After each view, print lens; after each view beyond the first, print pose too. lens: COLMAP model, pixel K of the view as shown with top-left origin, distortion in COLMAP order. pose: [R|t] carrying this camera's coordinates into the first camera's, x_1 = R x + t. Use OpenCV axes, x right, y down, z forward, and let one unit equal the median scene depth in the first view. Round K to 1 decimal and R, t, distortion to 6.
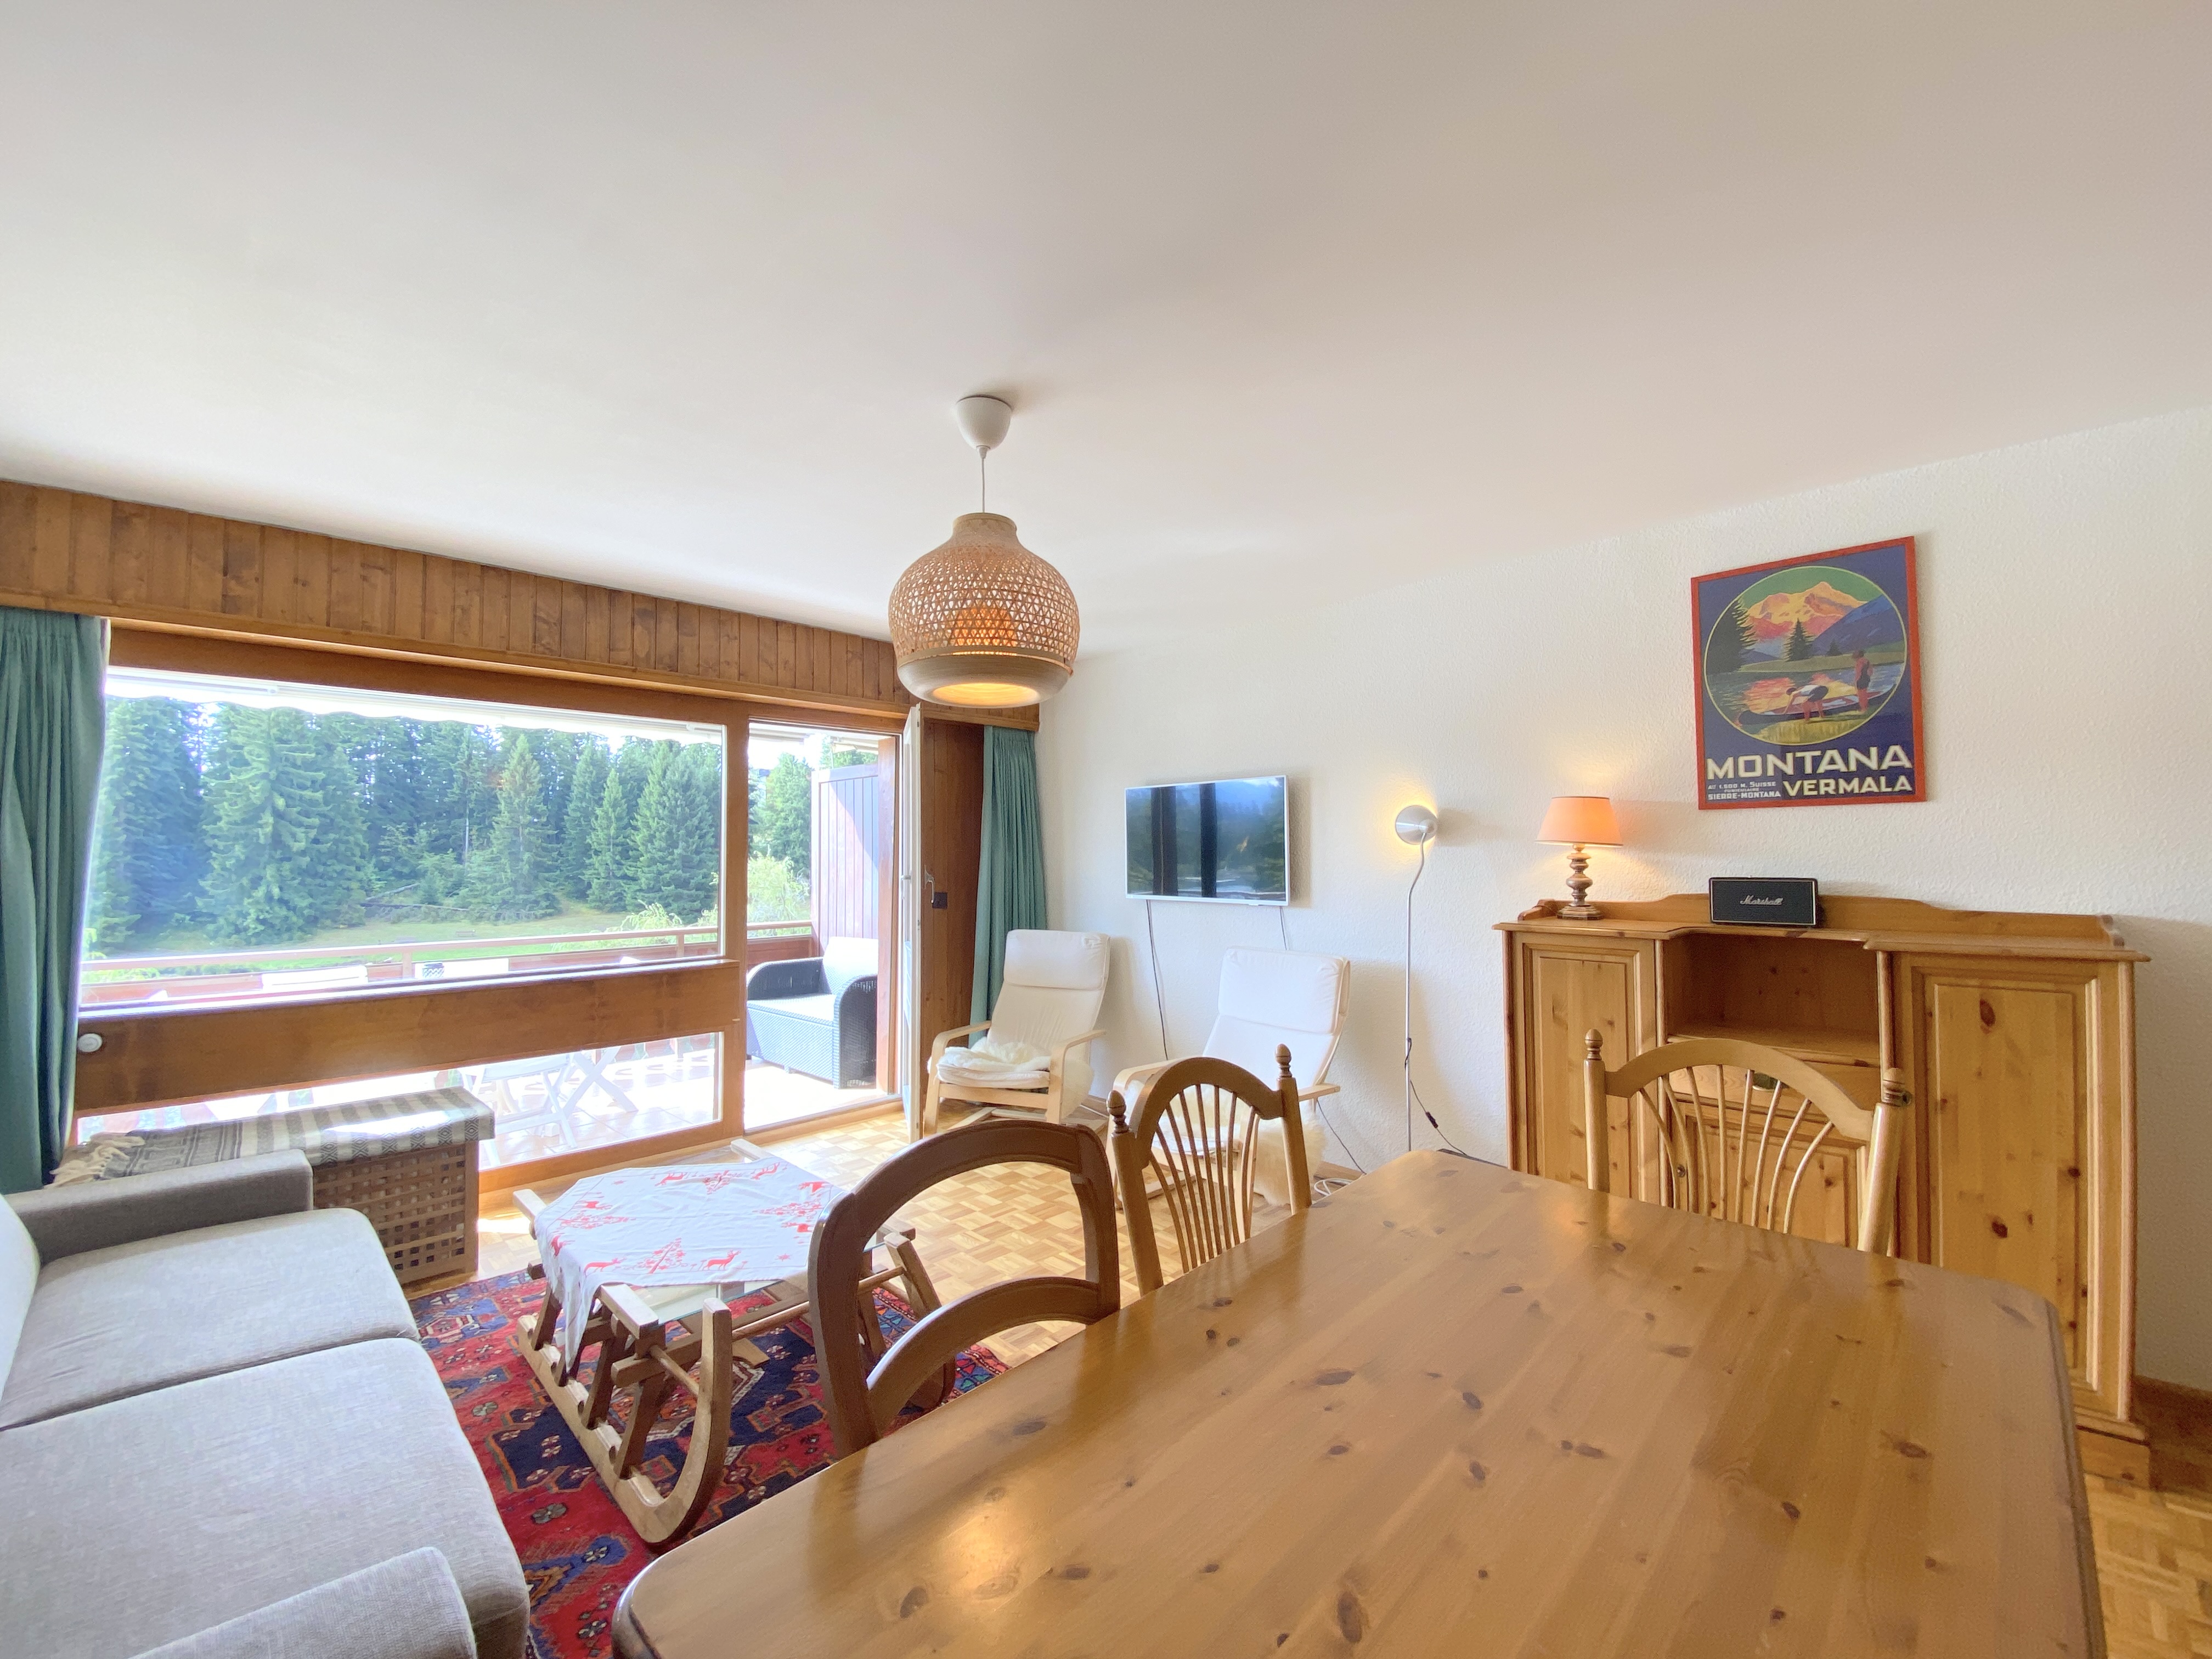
lens RADIAL K [[895.5, 0, 1106.0], [0, 895.5, 829.5], [0, 0, 1]] dist [0.013842, -0.015343]
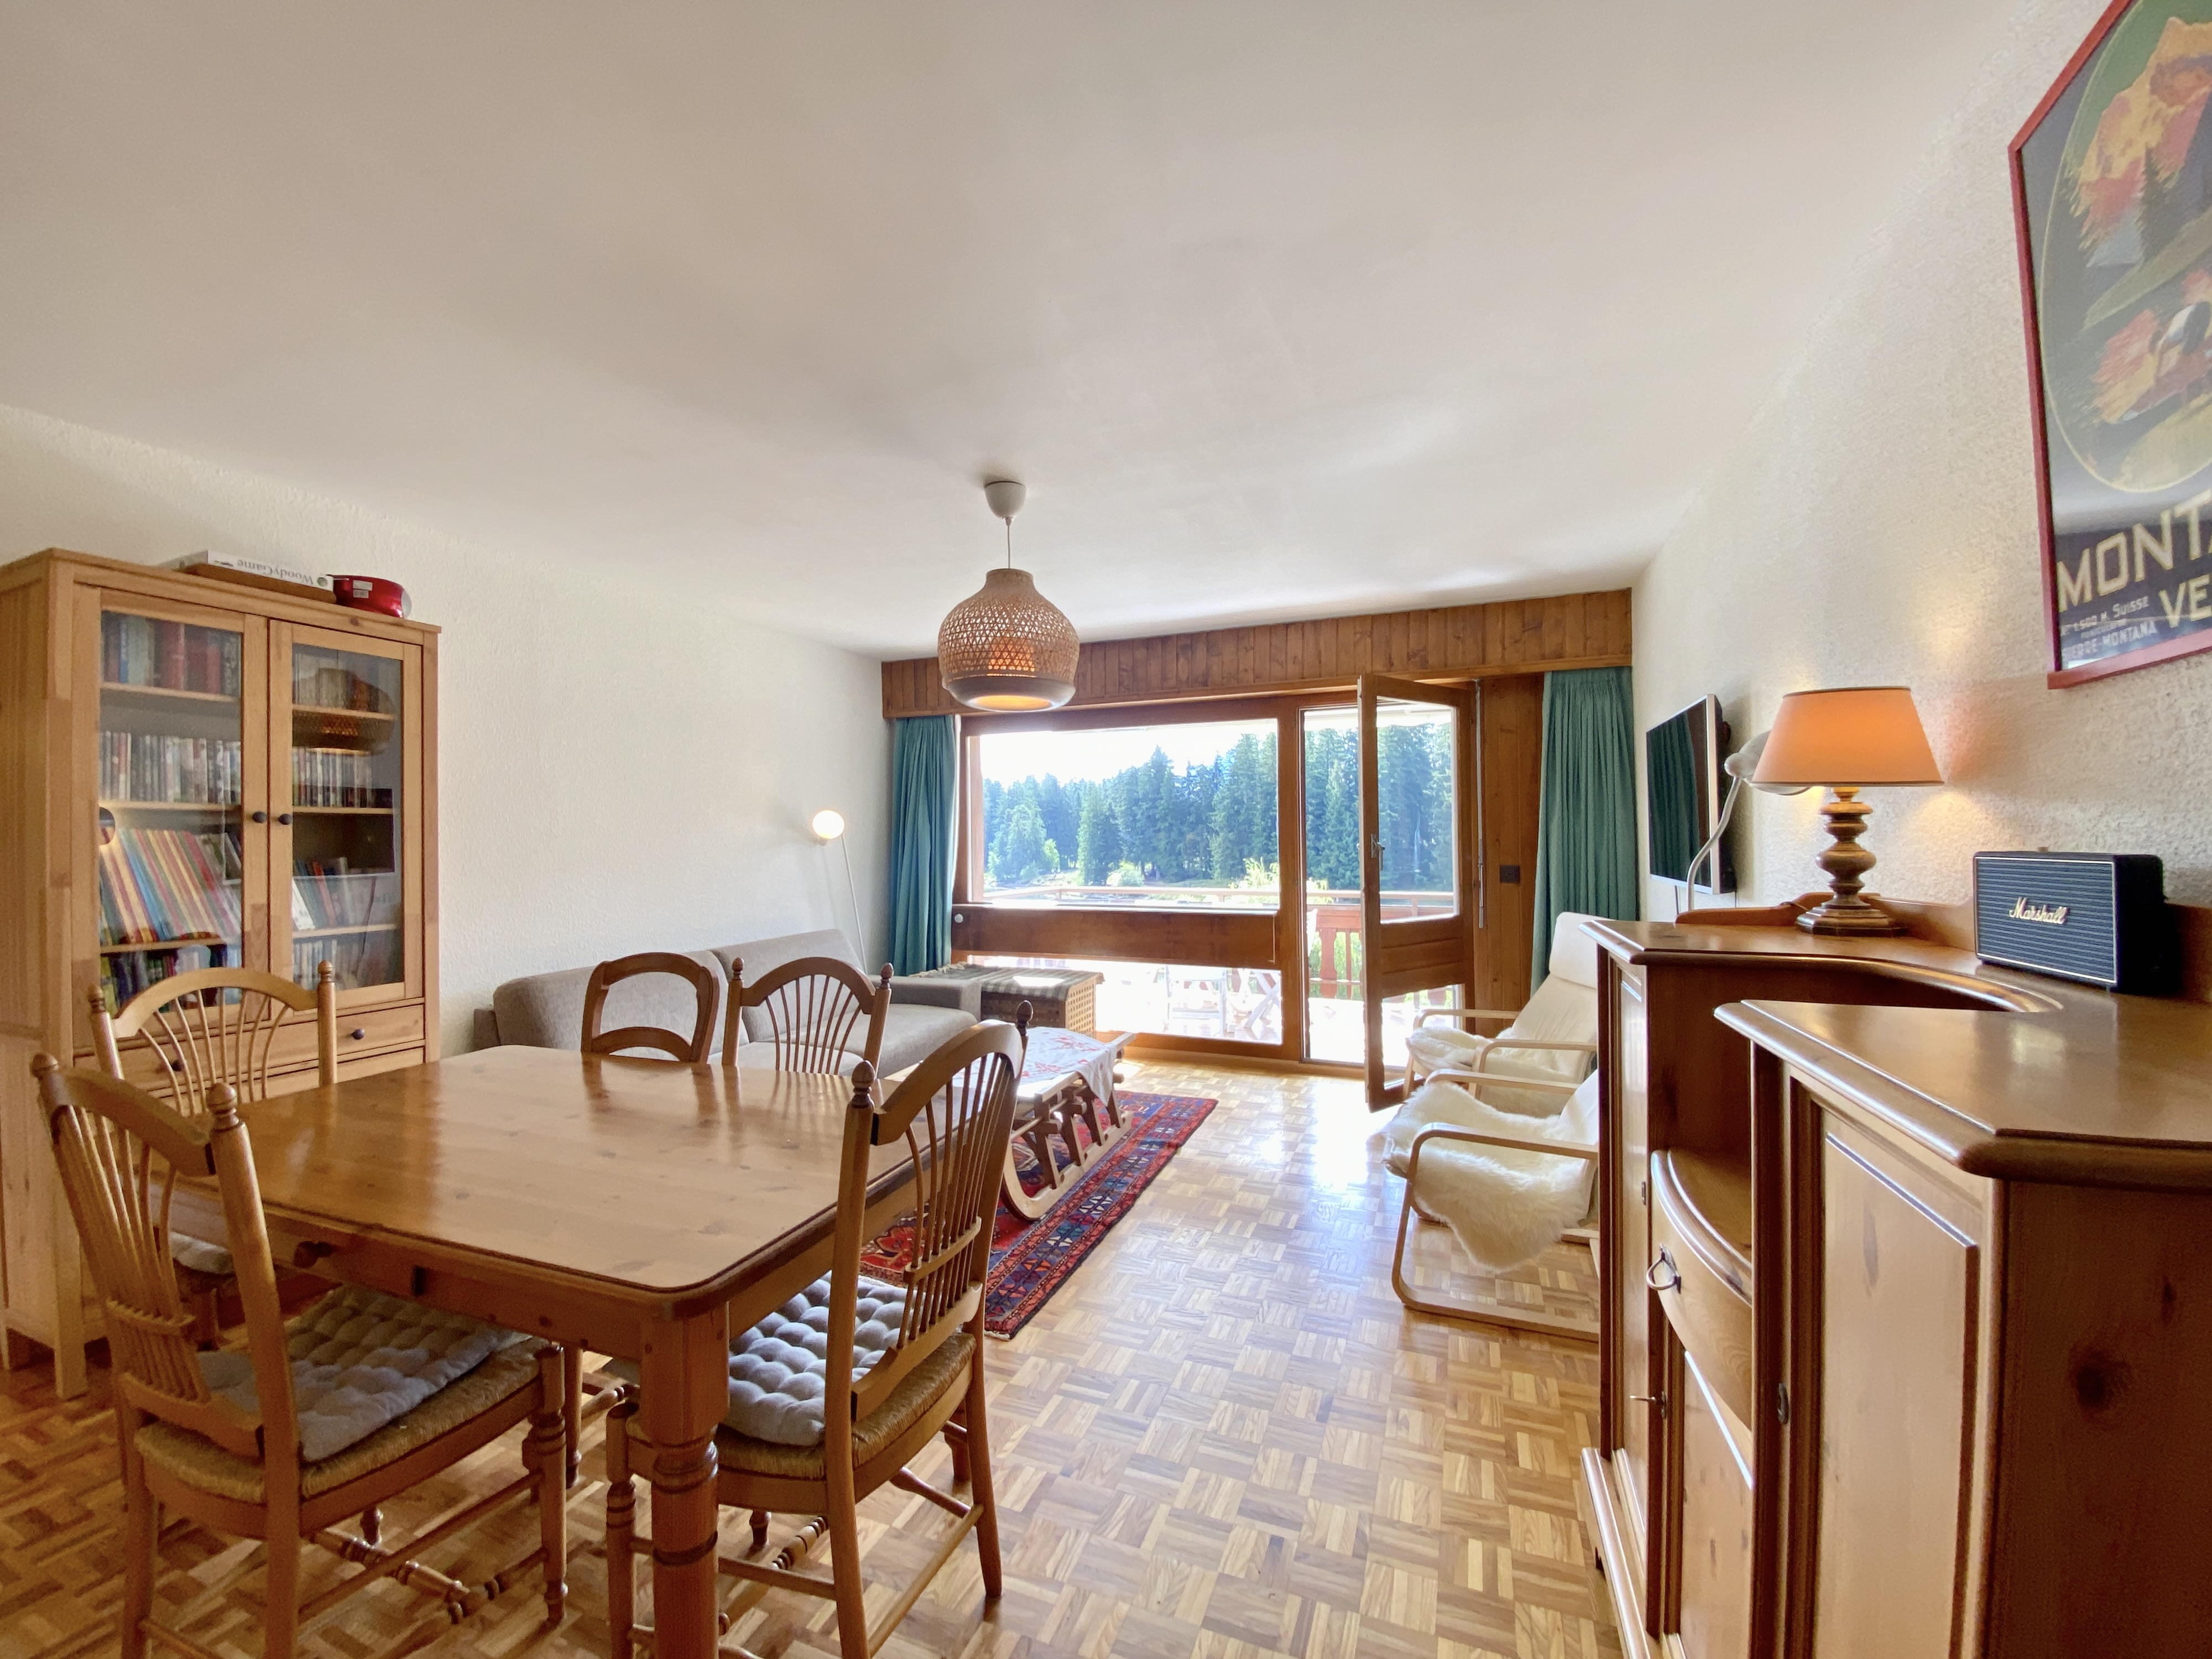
lens RADIAL K [[888.0, 0, 1097.5], [0, 888.0, 828.5], [0, 0, 1]] dist [0.043691, -0.033233]
pose [[0.393527, -0.008679, -0.919272, 0.826949], [0.033301, 0.999434, 0.004820, 0.026592], [0.918710, -0.032510, 0.393593, 0.431130]]
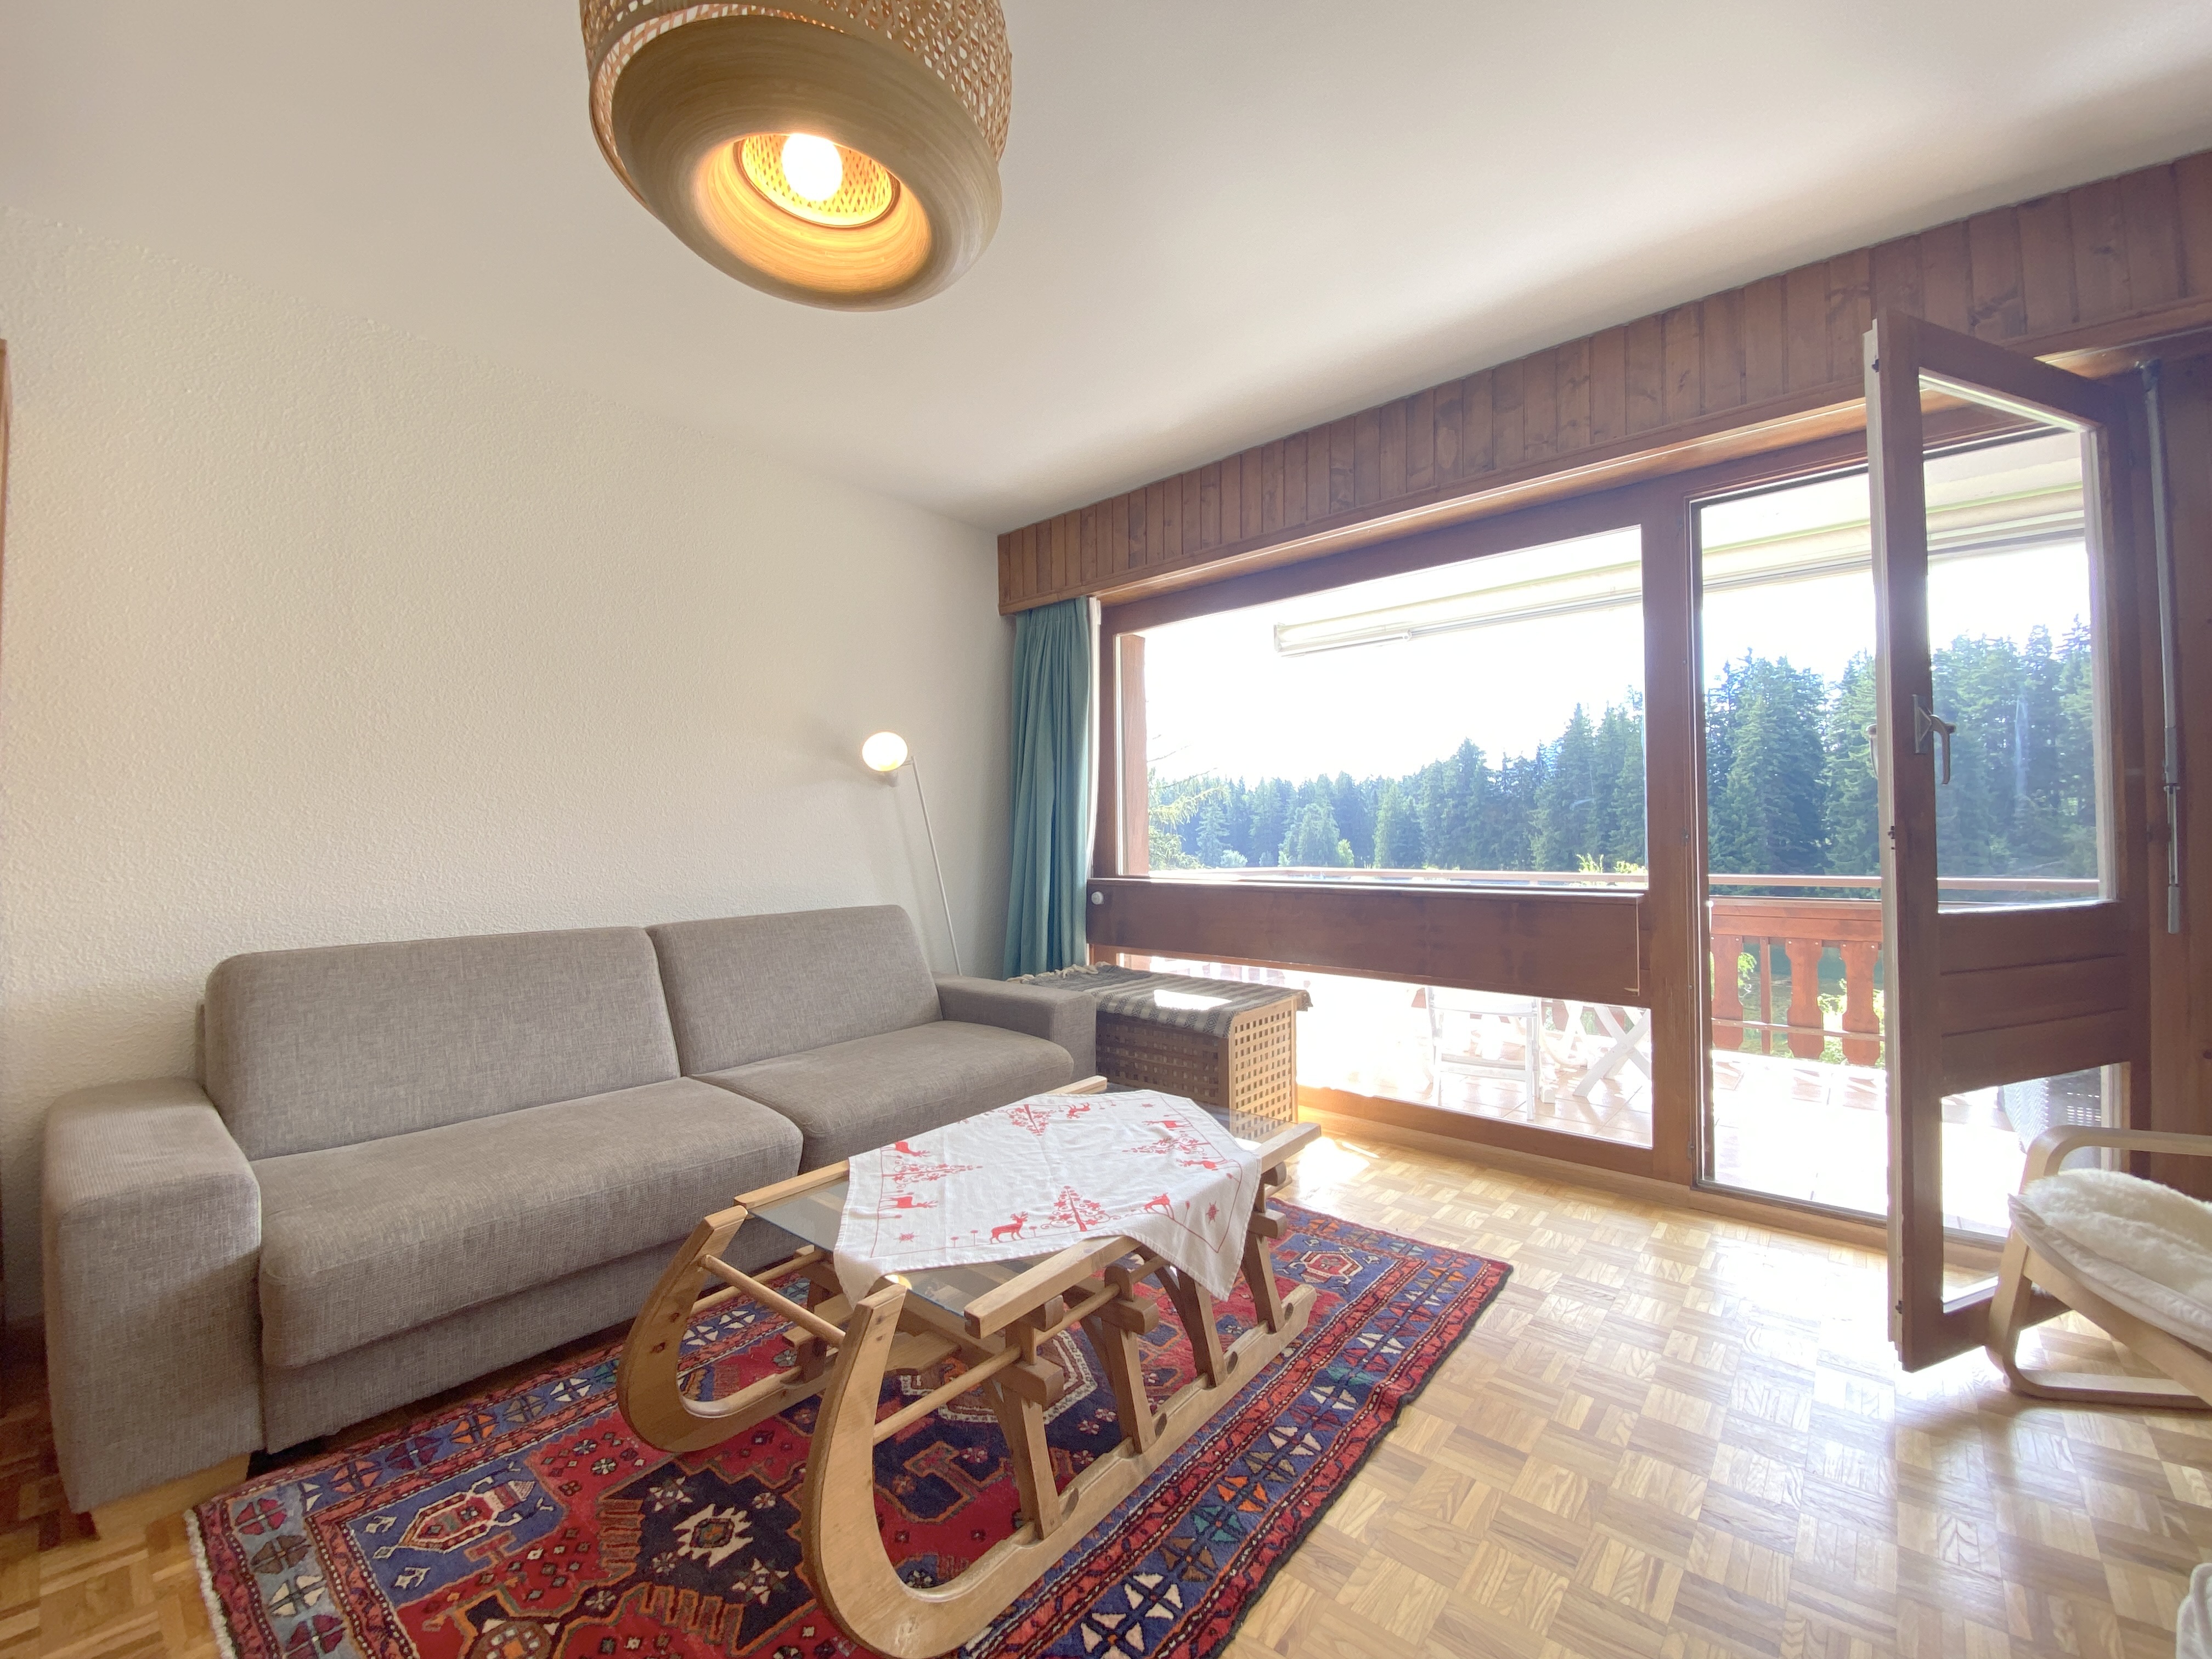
lens RADIAL K [[888.0, 0, 1097.5], [0, 888.0, 828.5], [0, 0, 1]] dist [0.043691, -0.033233]
pose [[0.079057, -0.010536, -0.996814, 0.247122], [0.035513, 0.999339, -0.007747, 0.126723], [0.996237, -0.034787, 0.079378, 0.801409]]
